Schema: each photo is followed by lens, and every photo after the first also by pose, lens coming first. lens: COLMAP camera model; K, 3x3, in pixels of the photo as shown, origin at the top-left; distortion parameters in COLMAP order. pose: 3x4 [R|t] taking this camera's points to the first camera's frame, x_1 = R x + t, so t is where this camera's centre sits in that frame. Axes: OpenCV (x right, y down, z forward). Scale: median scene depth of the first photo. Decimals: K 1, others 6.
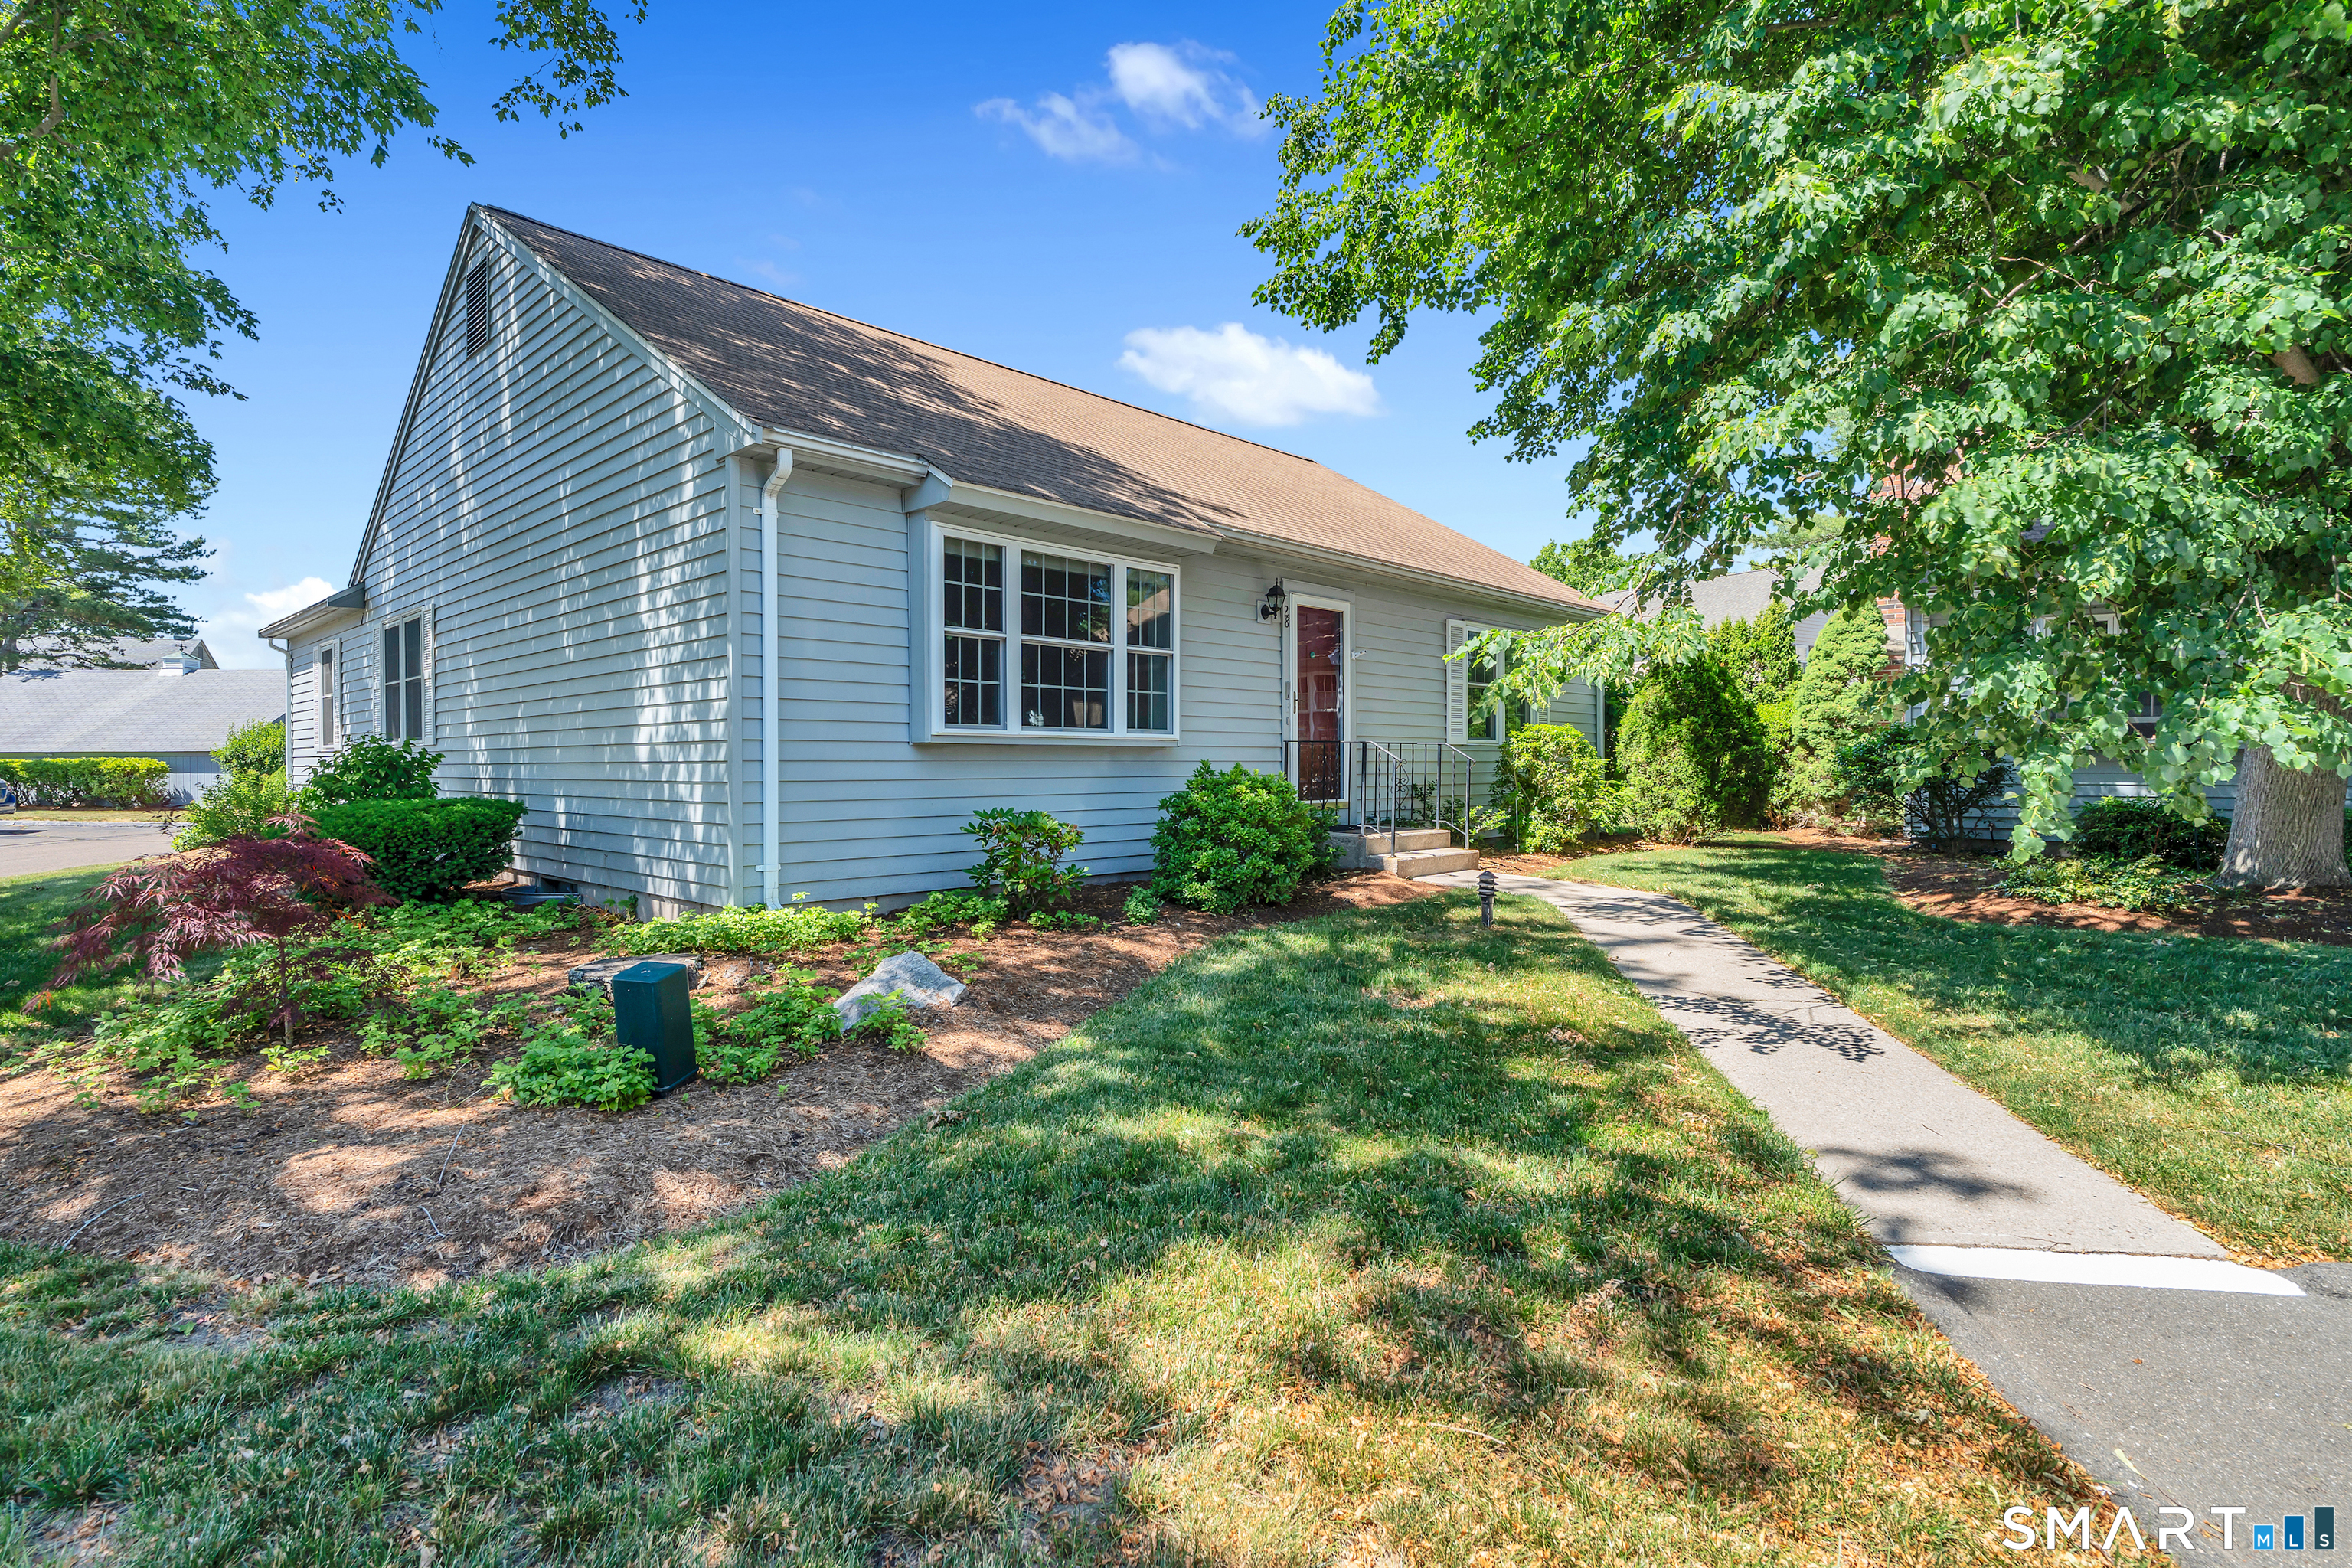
lens RADIAL K [[1171.6, 0, 1176.0], [0, 1171.6, 784.0], [0, 0, 1]] dist [0.000437, 0.000139]
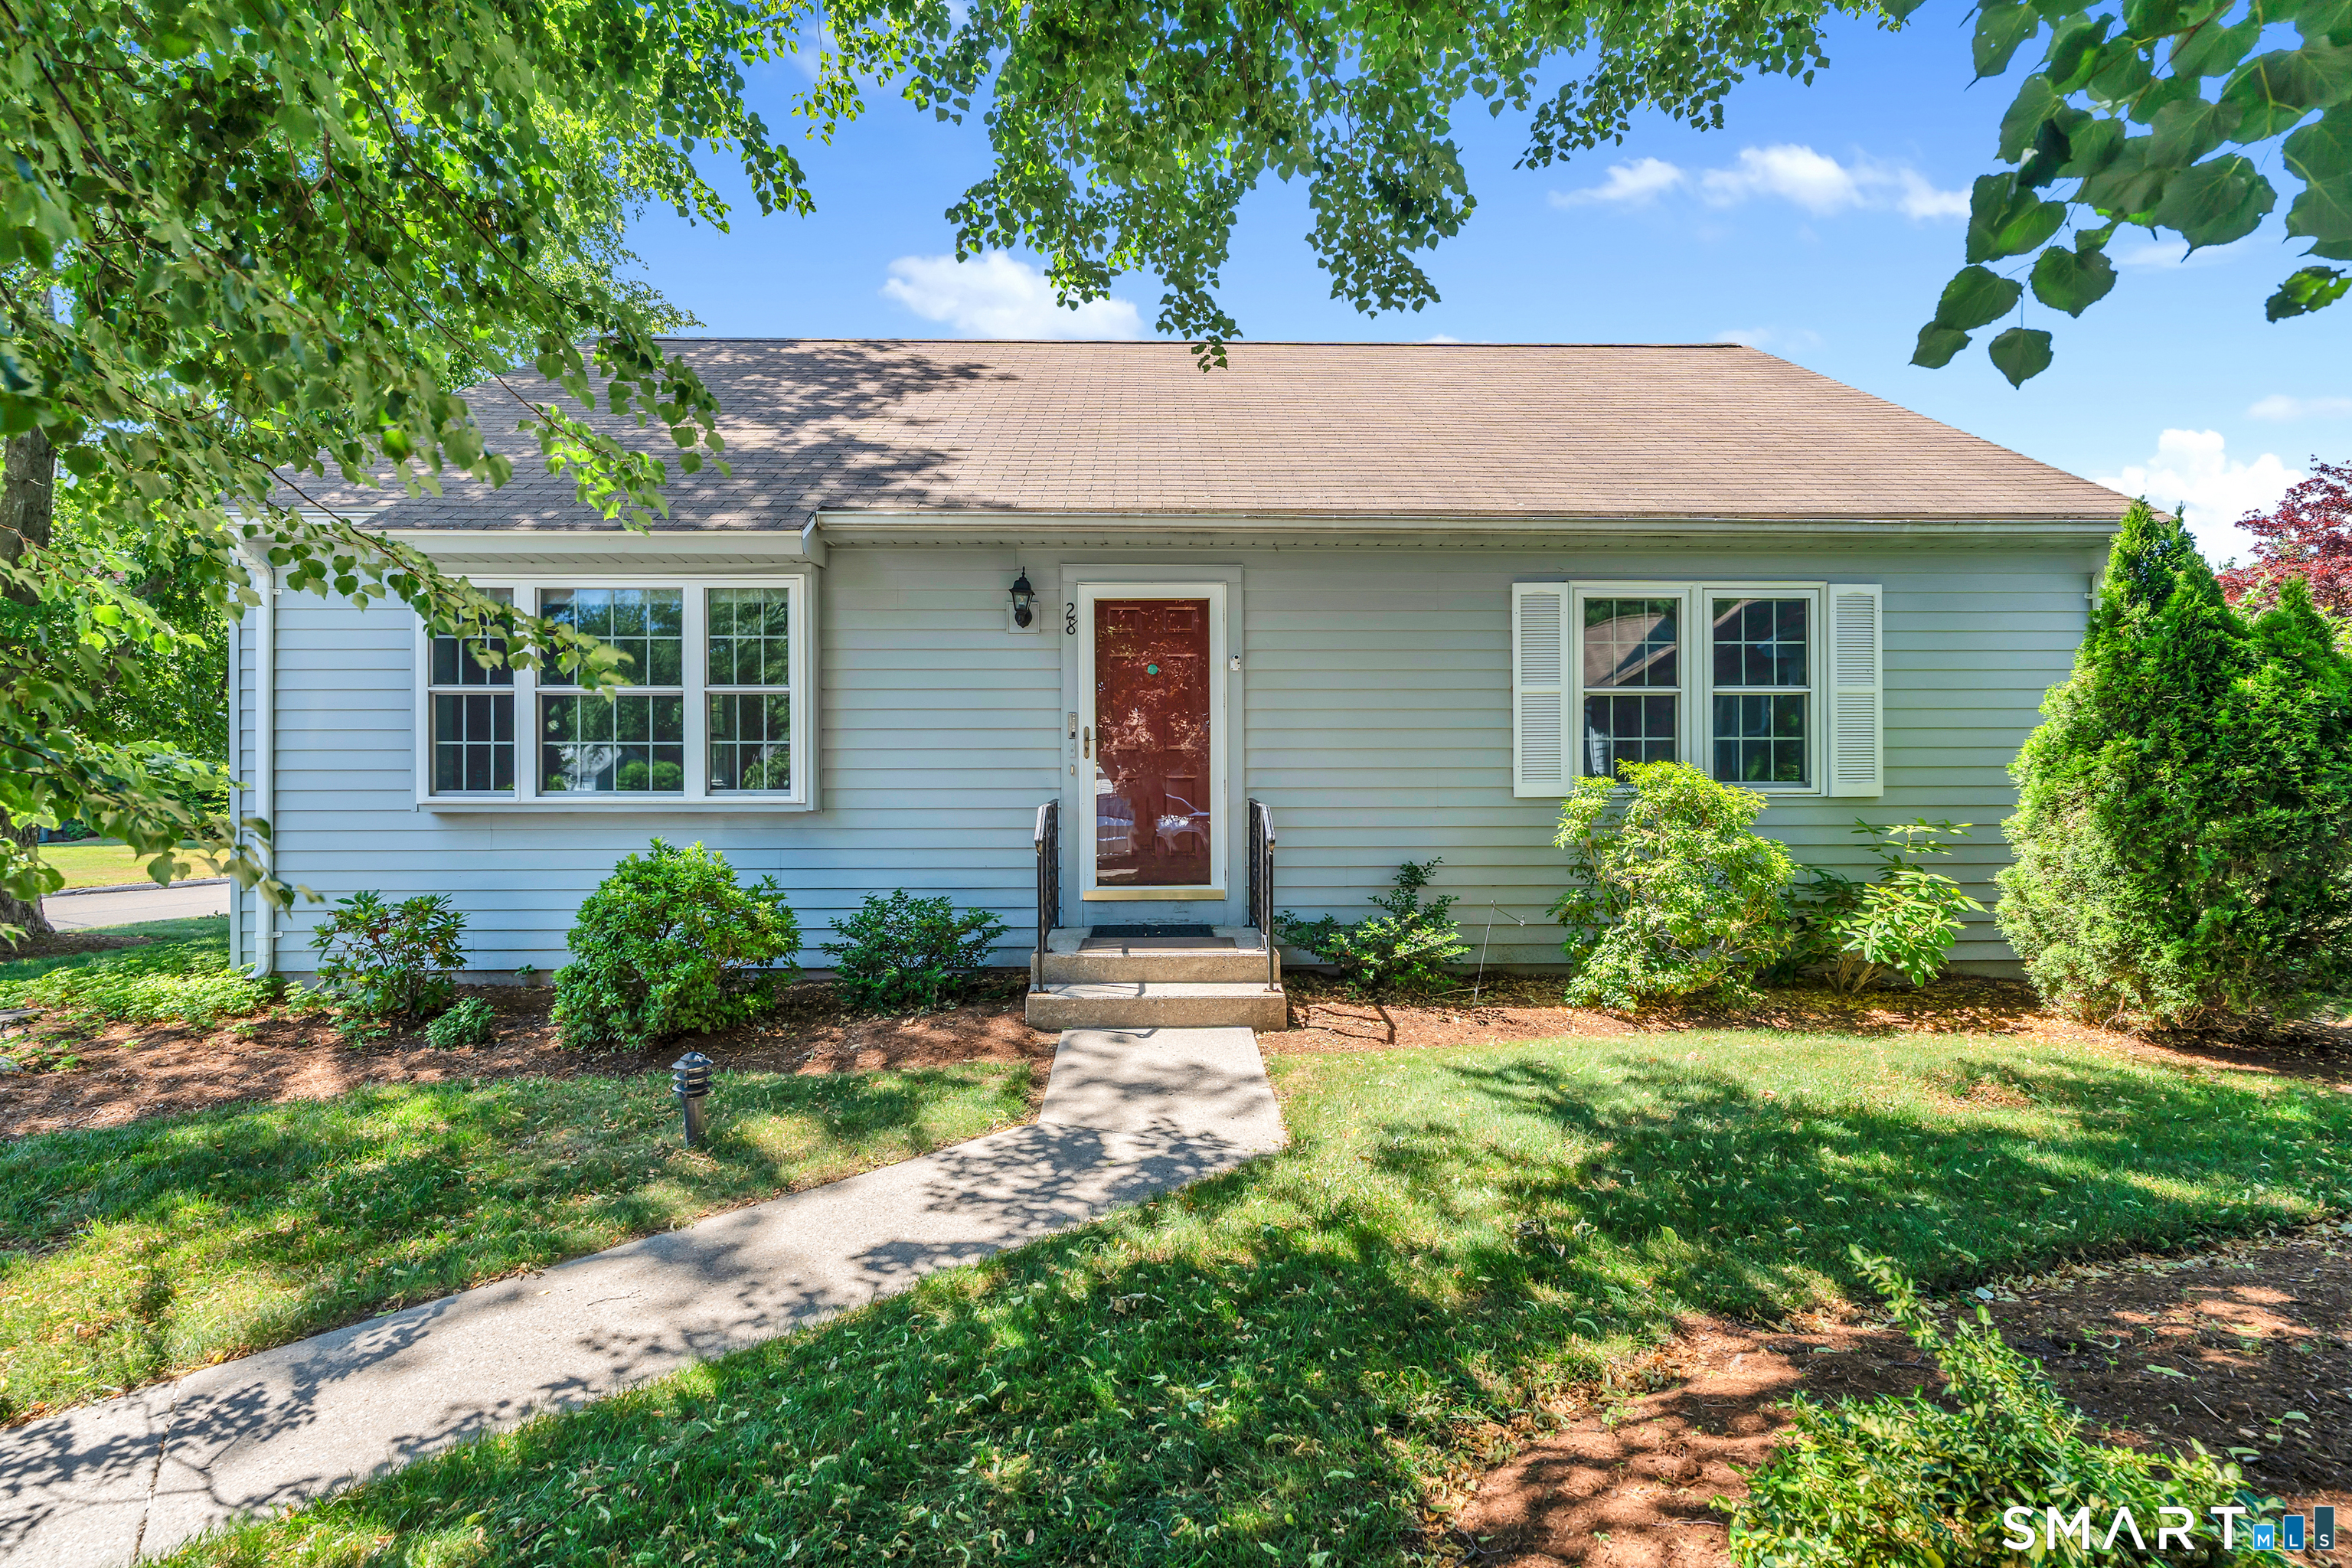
lens RADIAL K [[976.0, 0, 1177.8], [0, 976.0, 830.8], [0, 0, 1]] dist [-0.015108, 0.000009]
pose [[0.693649, 0.004139, -0.720302, 0.571044], [-0.011190, 0.999925, -0.005031, -0.016741], [0.720227, 0.011550, 0.693643, 0.668662]]
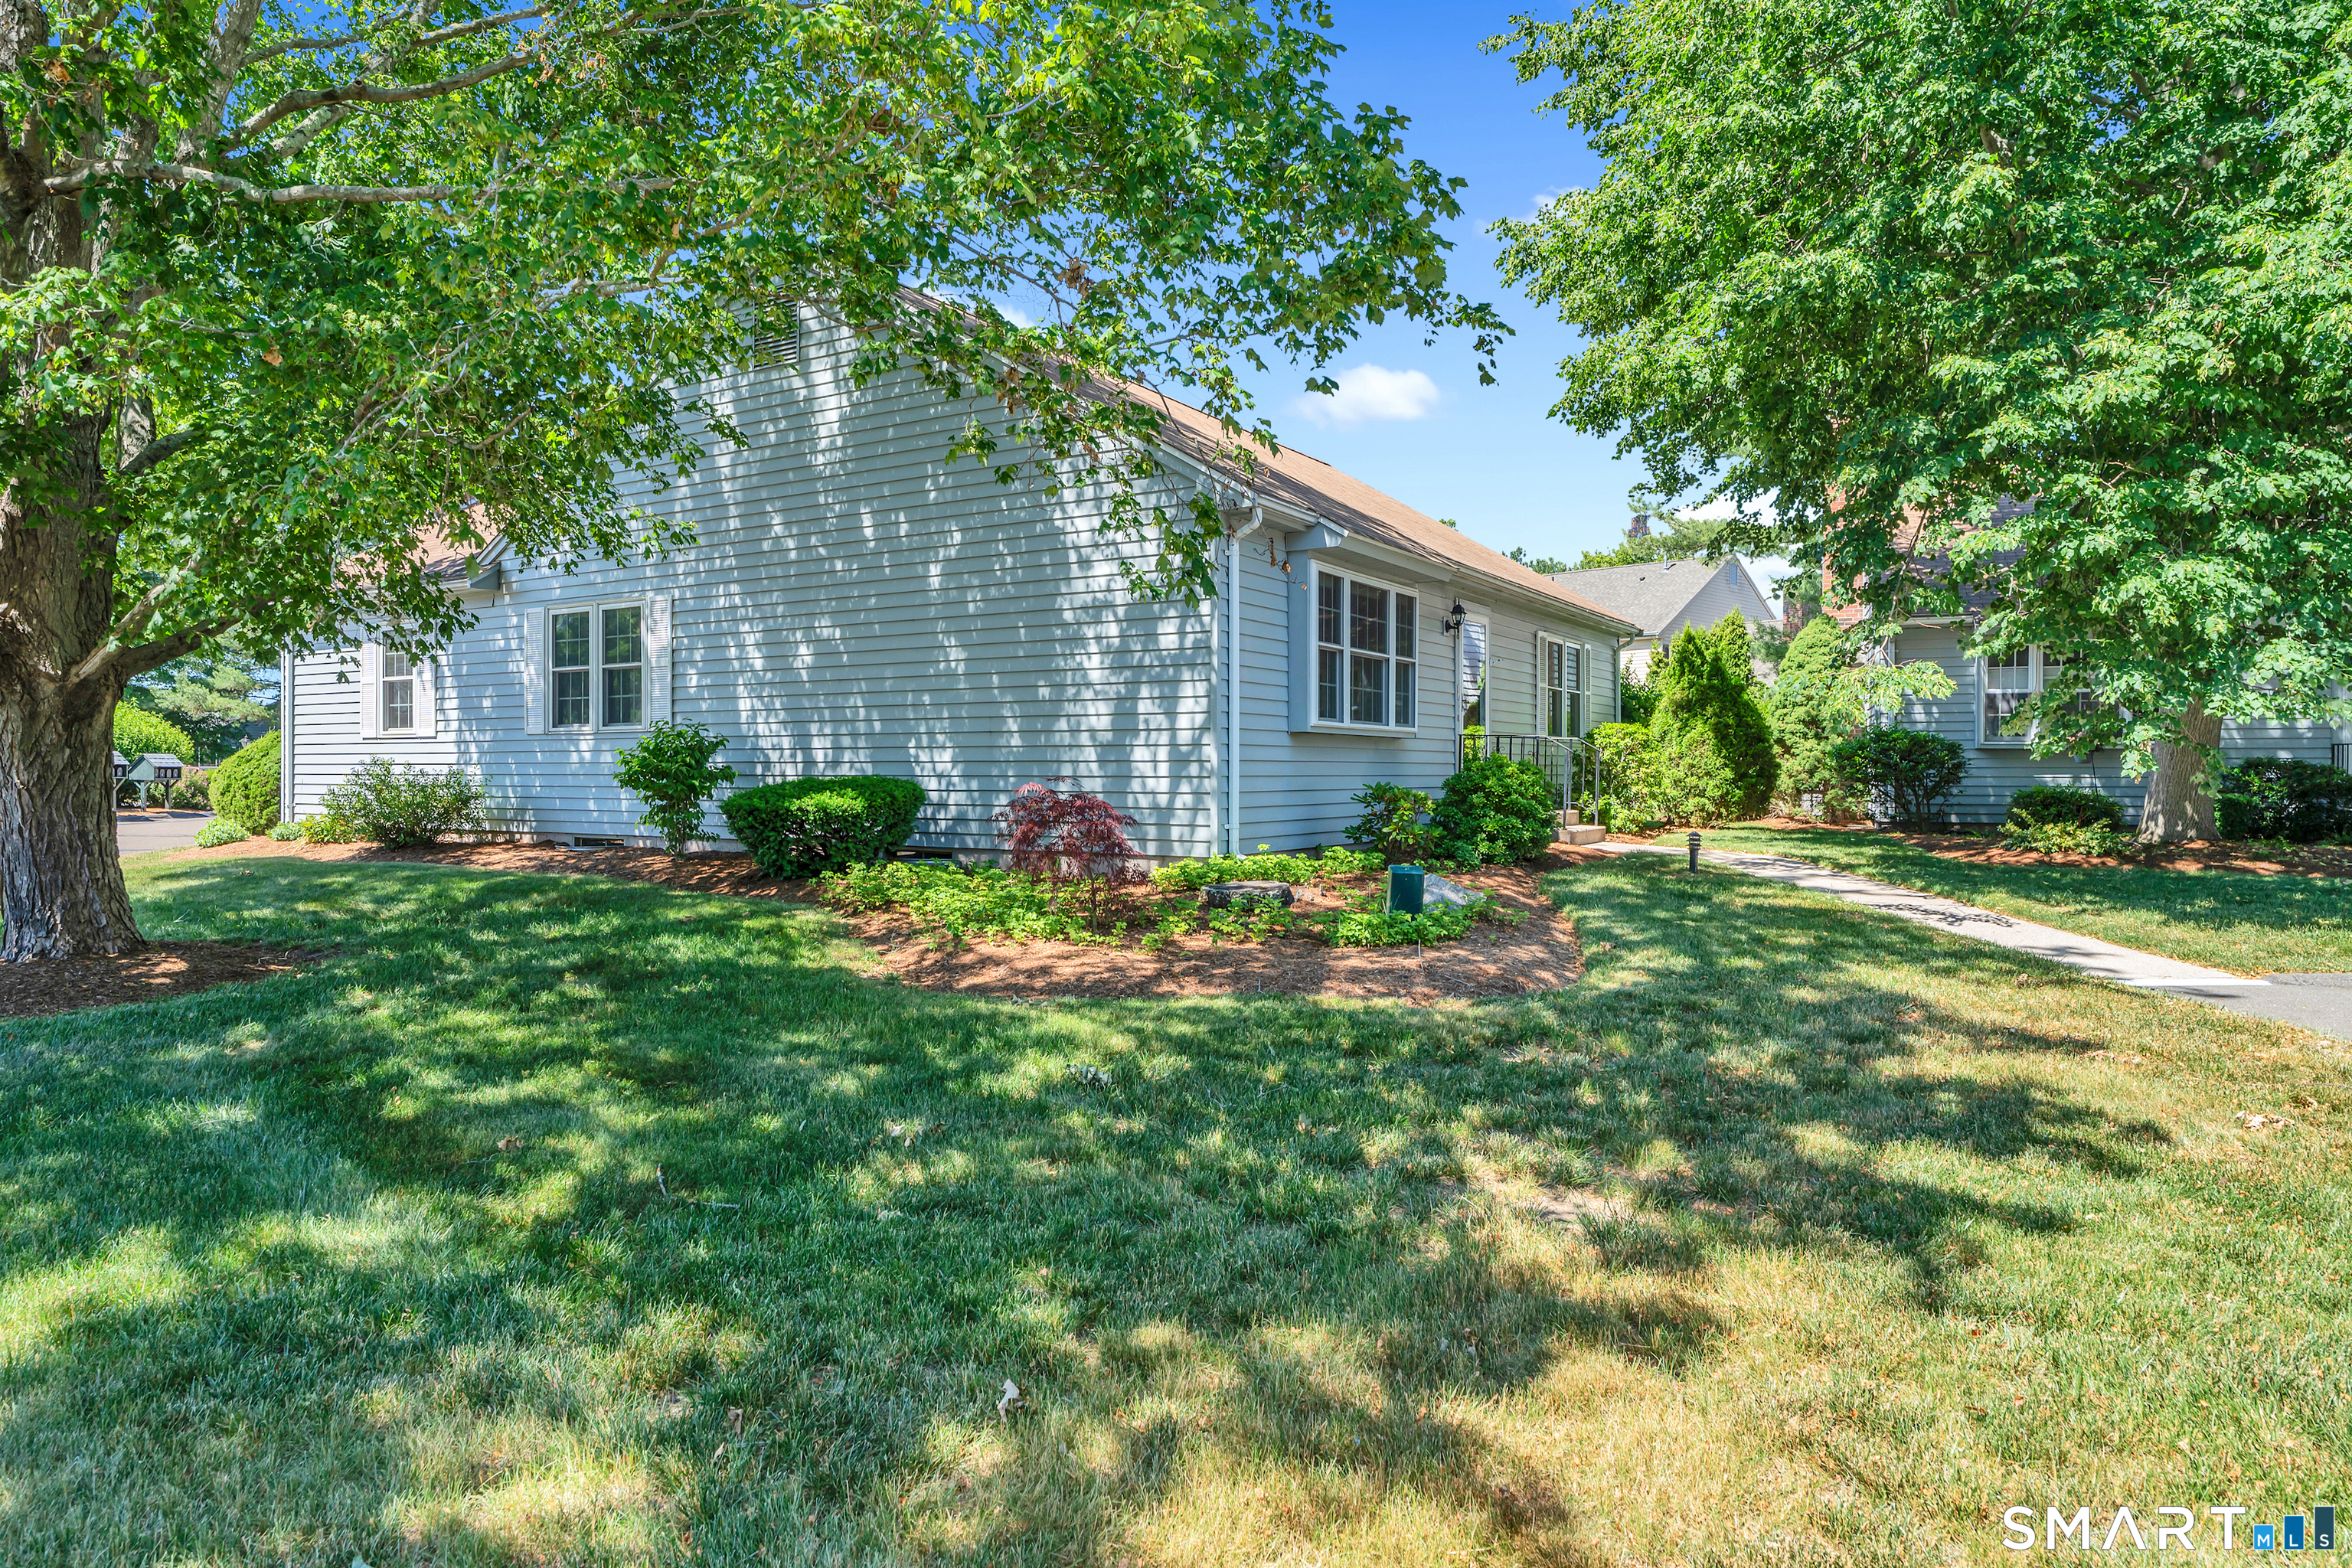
lens RADIAL K [[1457.1, 0, 1176.0], [0, 1457.1, 784.0], [0, 0, 1]] dist [0.001770, -0.000045]
pose [[0.975175, 0.002281, 0.221422, -0.525145], [-0.000771, 0.999976, -0.006908, 0.024048], [-0.221432, 0.006566, 0.975154, -0.384455]]
